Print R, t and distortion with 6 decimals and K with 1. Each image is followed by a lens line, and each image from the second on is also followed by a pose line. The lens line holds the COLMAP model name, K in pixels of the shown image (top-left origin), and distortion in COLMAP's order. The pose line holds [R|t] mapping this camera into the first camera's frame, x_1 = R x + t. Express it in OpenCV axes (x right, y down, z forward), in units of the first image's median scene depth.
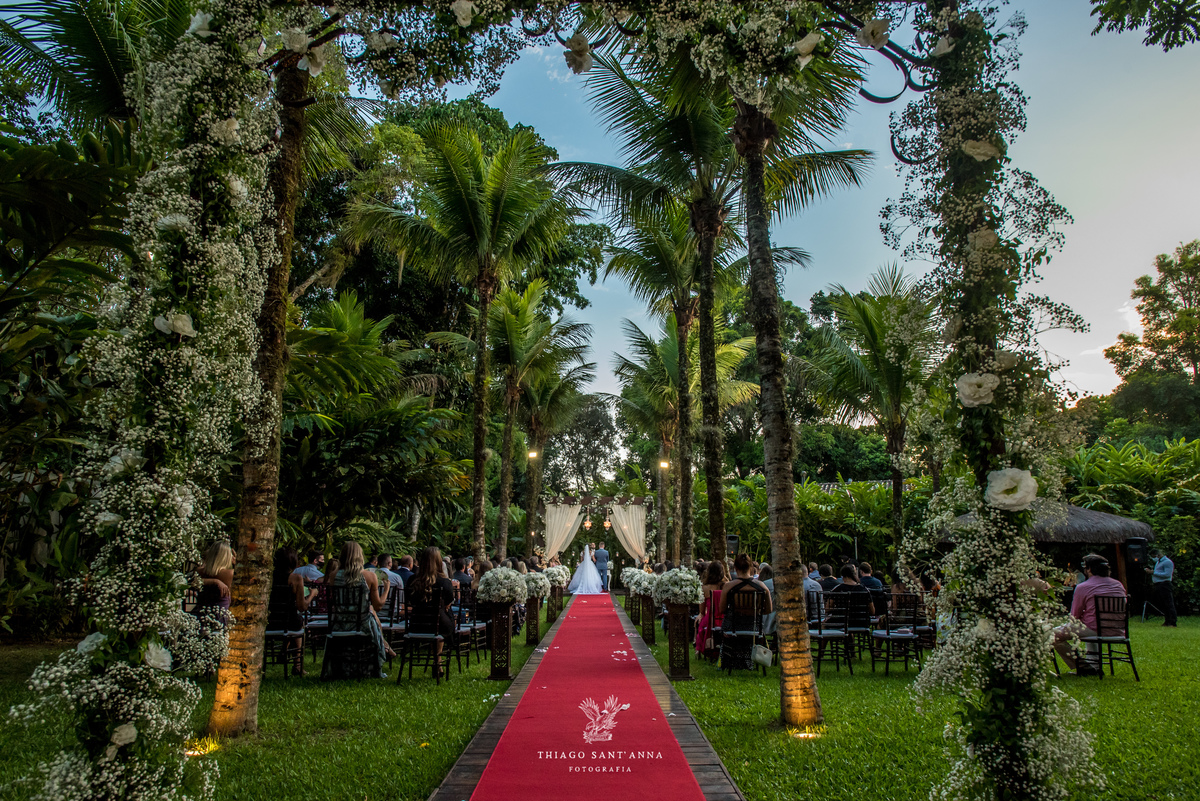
lens RADIAL K [[604.9, 0, 600.0], [0, 604.9, 400.5], [0, 0, 1]] dist [-0.000350, -0.000047]
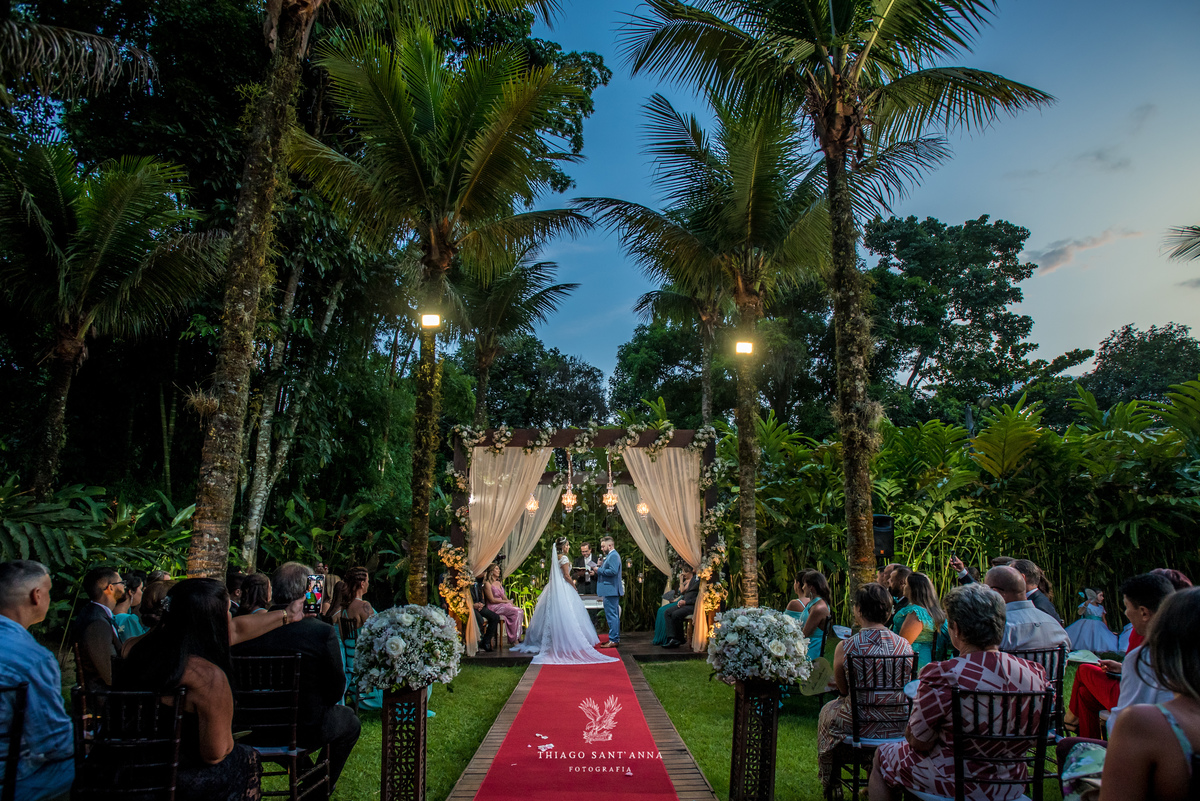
lens RADIAL K [[606.0, 0, 600.0], [0, 606.0, 400.5], [0, 0, 1]] dist [0.000576, 0.000048]
pose [[0.999737, -0.012654, 0.019126, -0.004348], [0.013079, 0.999667, -0.022224, 0.148550], [-0.018838, 0.022468, 0.999570, 0.564303]]
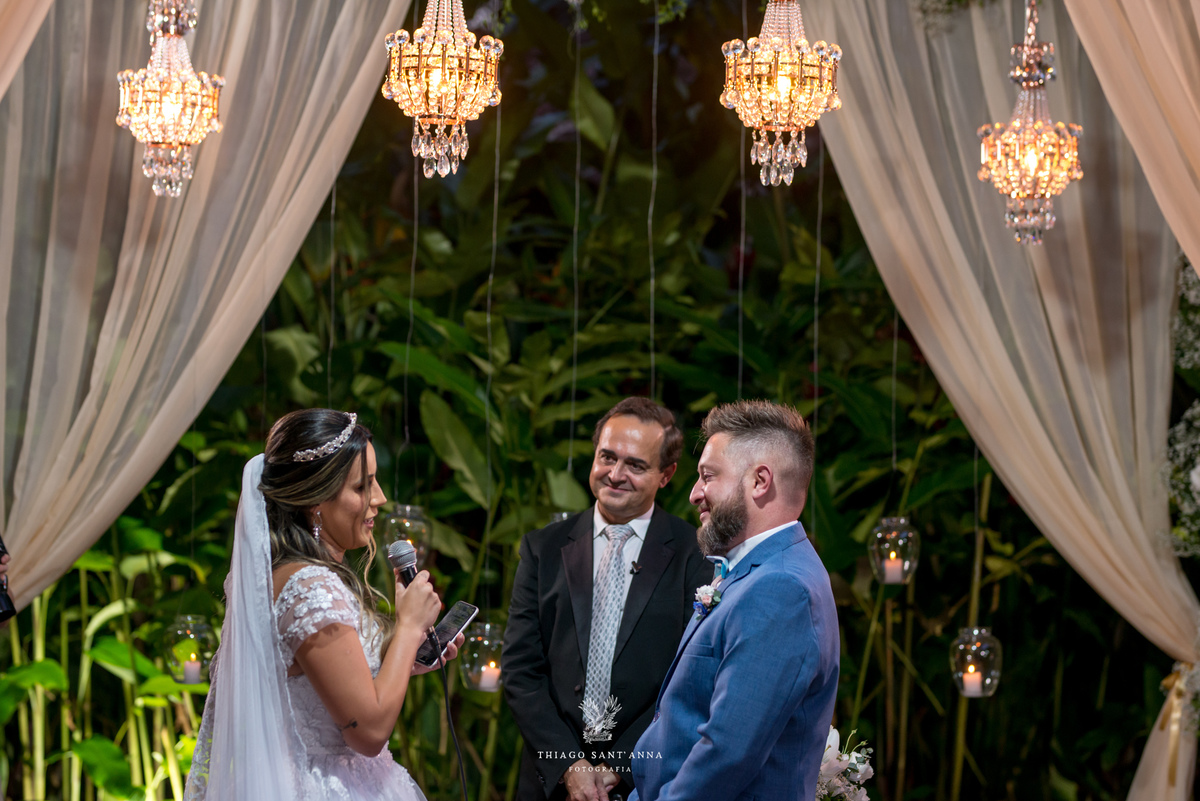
lens RADIAL K [[2928.8, 0, 600.0], [0, 2928.8, 400.5], [0, 0, 1]] dist [-0.018837, -0.023940]
pose [[0.999770, 0.017327, -0.012647, -0.001268], [-0.013557, 0.967240, 0.253501, 0.175221], [0.016626, -0.253271, 0.967253, 0.770144]]
